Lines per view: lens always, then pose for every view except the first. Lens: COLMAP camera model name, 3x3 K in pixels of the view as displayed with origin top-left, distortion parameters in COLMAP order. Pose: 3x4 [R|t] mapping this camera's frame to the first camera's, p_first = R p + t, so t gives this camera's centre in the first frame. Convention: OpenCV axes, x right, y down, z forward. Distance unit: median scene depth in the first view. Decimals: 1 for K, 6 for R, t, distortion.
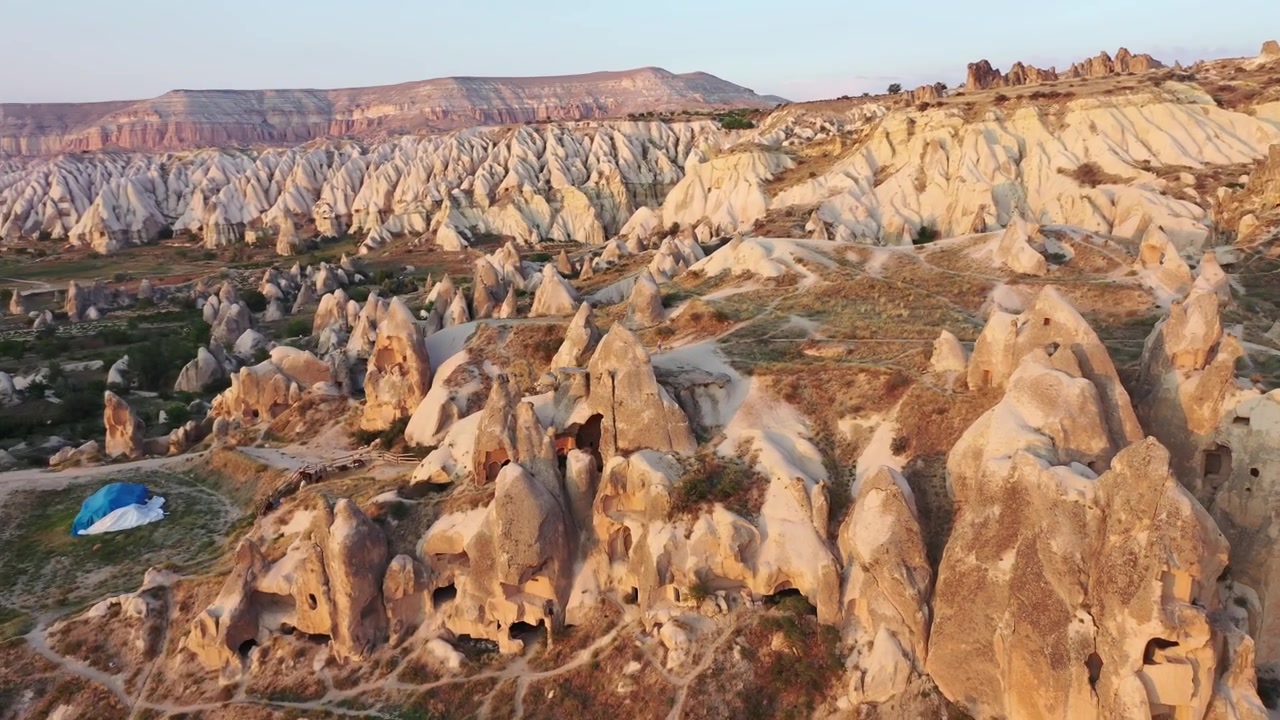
lens RADIAL K [[1014.6, 0, 640.0], [0, 1014.6, 360.0], [0, 0, 1]] dist [-0.001845, 0.001408]
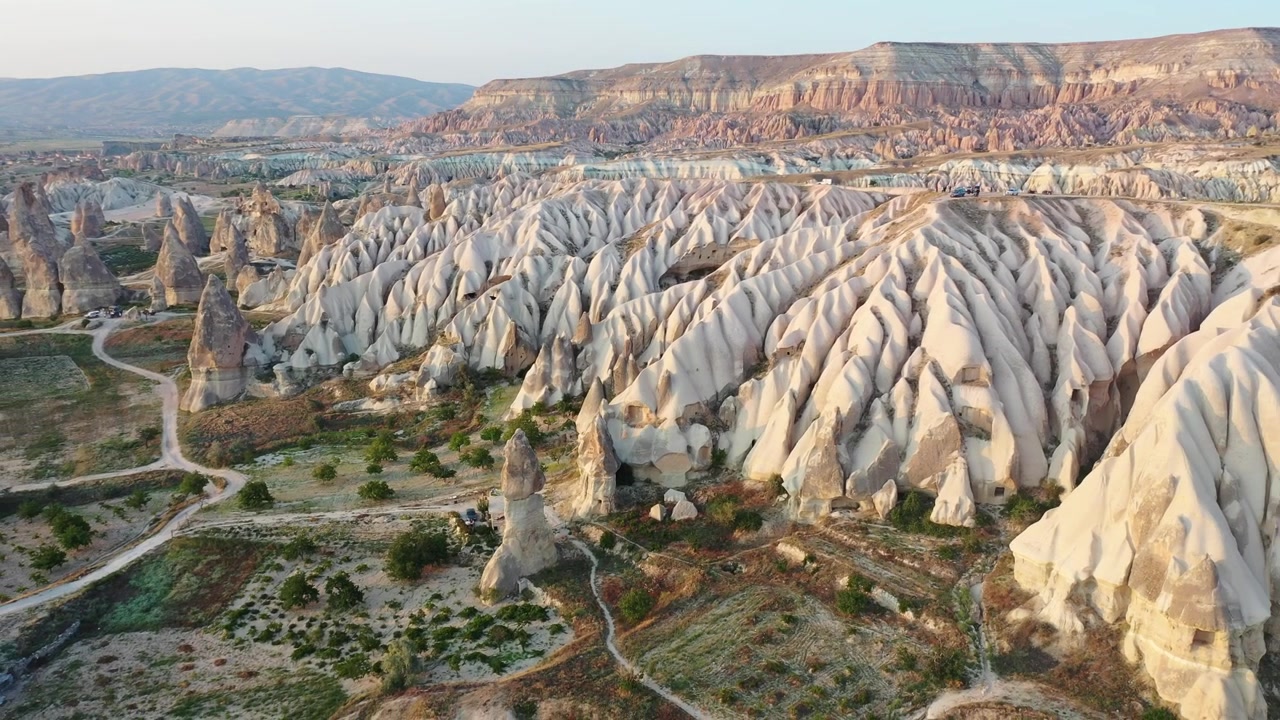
lens RADIAL K [[1014.6, 0, 640.0], [0, 1014.6, 360.0], [0, 0, 1]] dist [-0.001845, 0.001408]
pose [[0.829437, 0.174765, -0.530558, -0.135434], [-0.153458, 0.984544, 0.084401, -0.048003], [0.537108, 0.011413, 0.843436, 0.189871]]
